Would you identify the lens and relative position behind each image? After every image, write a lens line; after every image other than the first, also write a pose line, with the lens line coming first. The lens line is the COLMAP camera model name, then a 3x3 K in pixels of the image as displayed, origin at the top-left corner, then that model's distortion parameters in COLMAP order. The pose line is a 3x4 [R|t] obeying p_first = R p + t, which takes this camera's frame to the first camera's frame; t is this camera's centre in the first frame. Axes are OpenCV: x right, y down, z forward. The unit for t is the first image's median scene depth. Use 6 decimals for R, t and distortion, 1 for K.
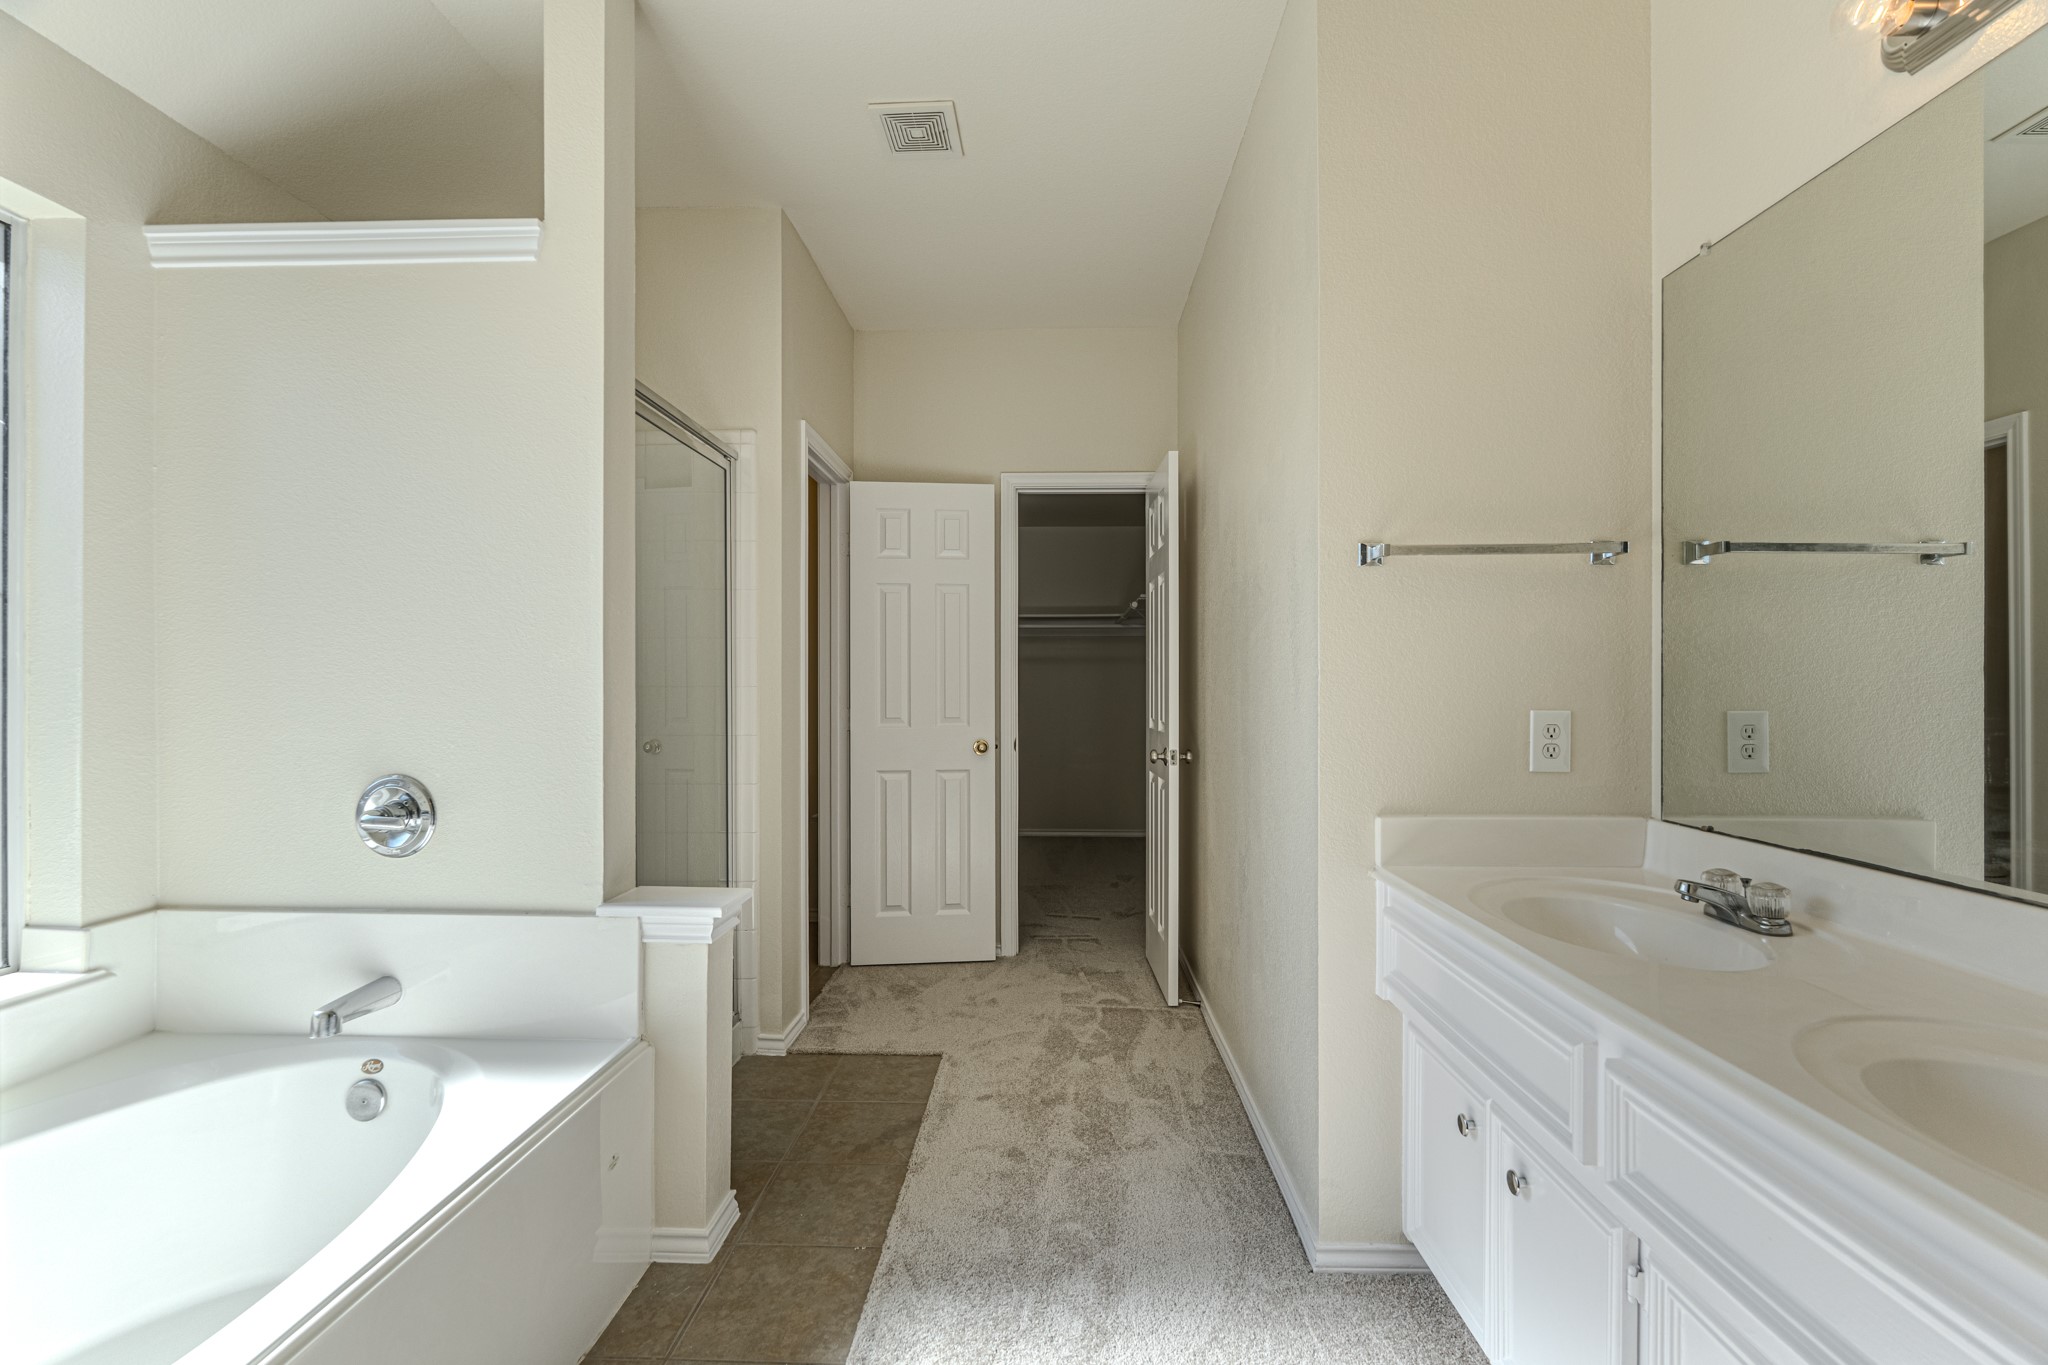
lens RADIAL K [[909.5, 0, 1039.7], [0, 909.5, 670.0], [0, 0, 1]] dist [-0.002186, -0.000420]
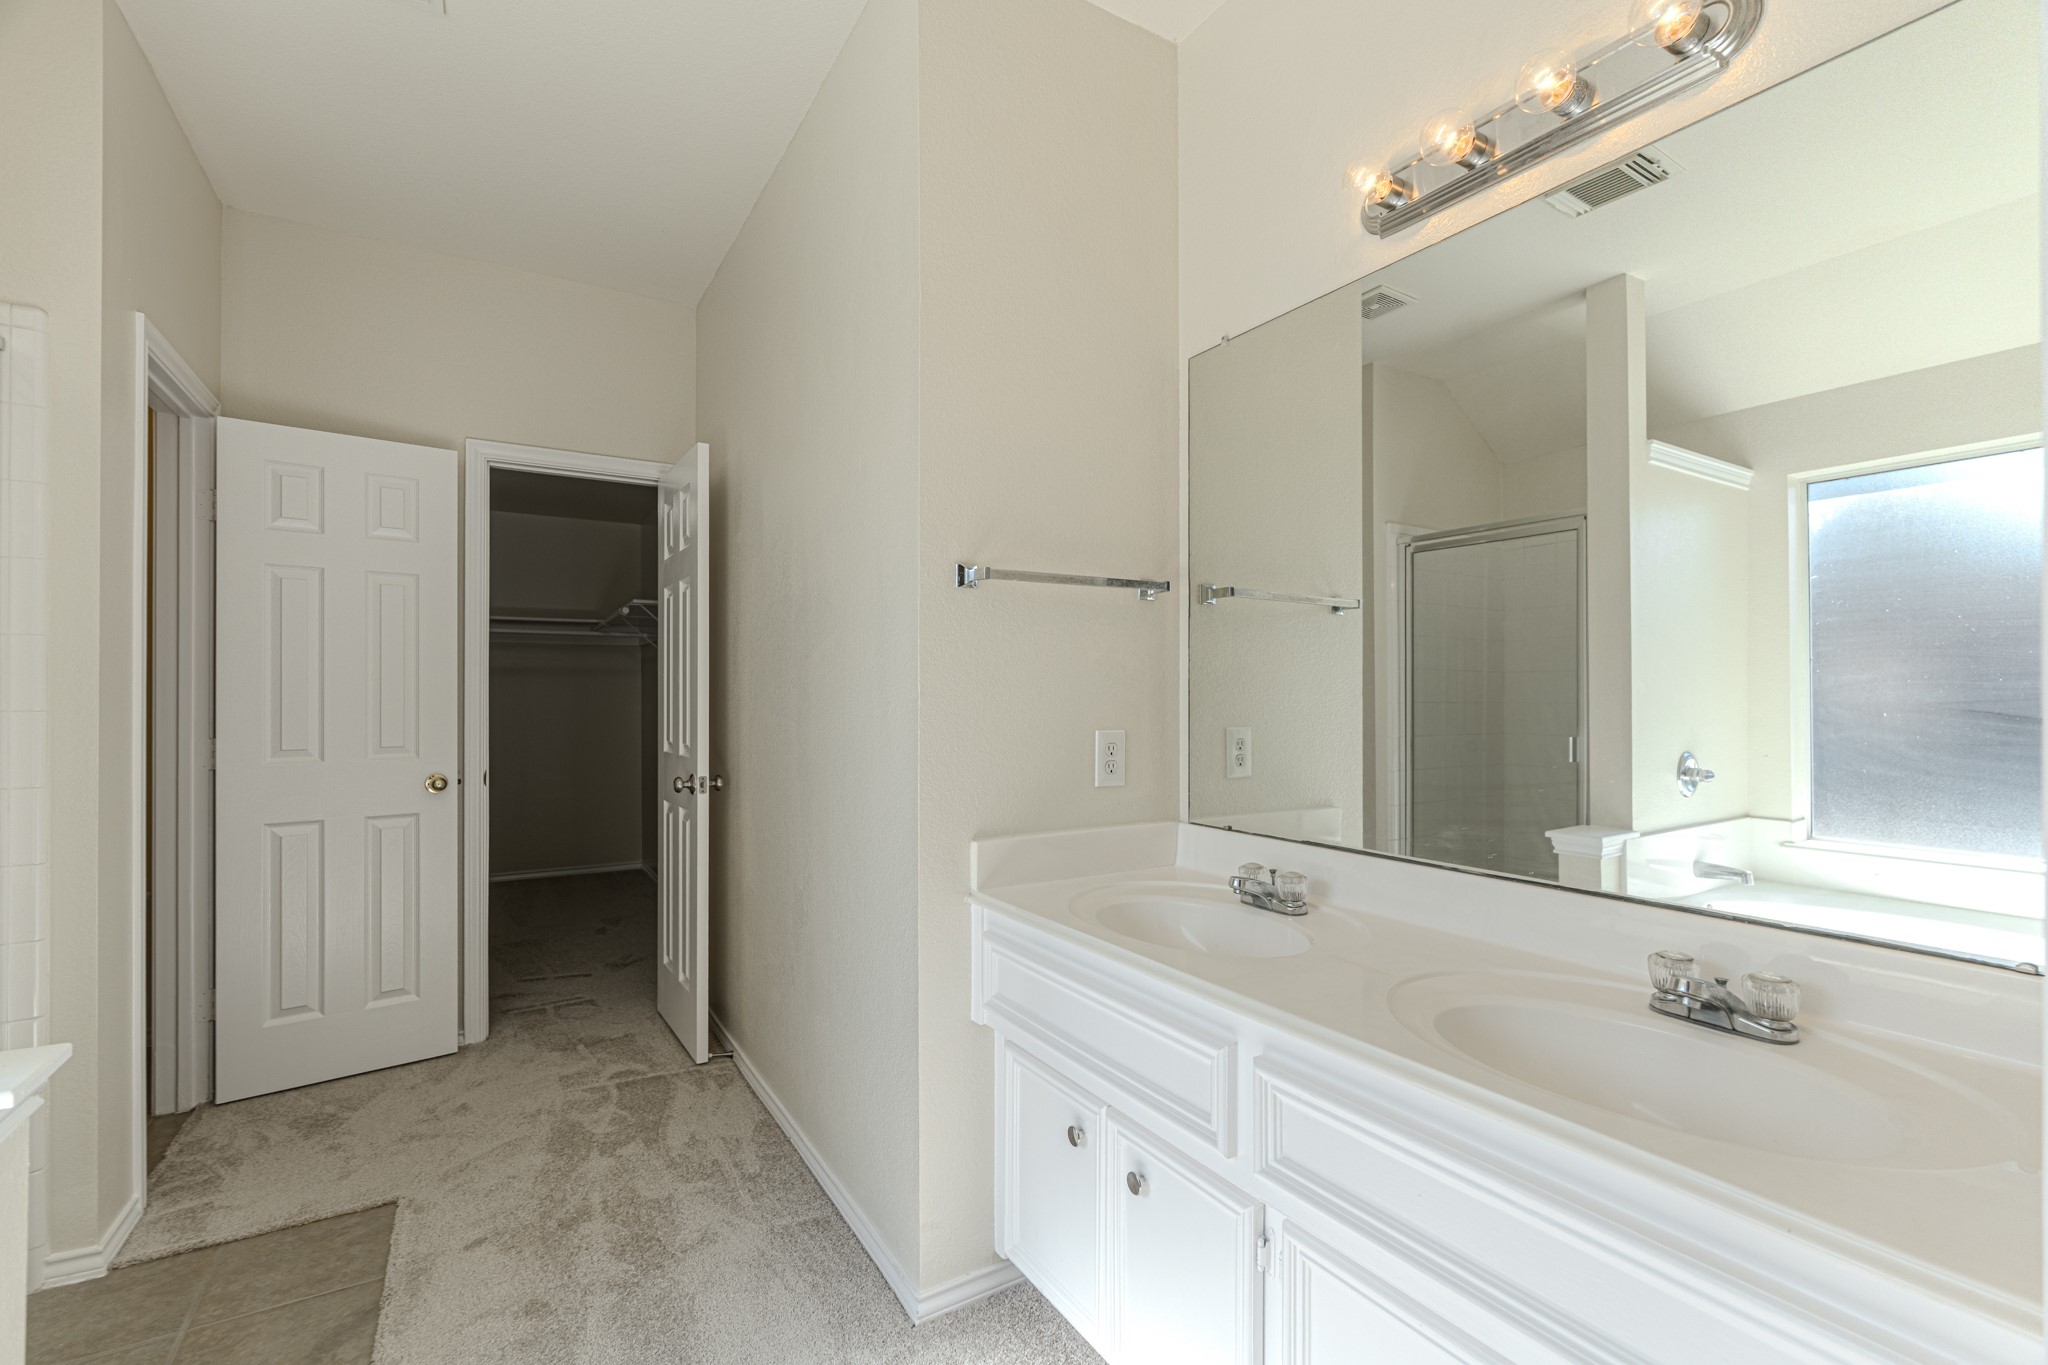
lens RADIAL K [[890.8, 0, 1024.0], [0, 890.8, 682.5], [0, 0, 1]] dist [-0.001686, -0.000797]
pose [[0.836806, 0.008870, 0.547428, -0.086062], [-0.009304, 0.999955, -0.001980, -0.007443], [-0.547421, -0.003436, 0.836851, 0.114341]]
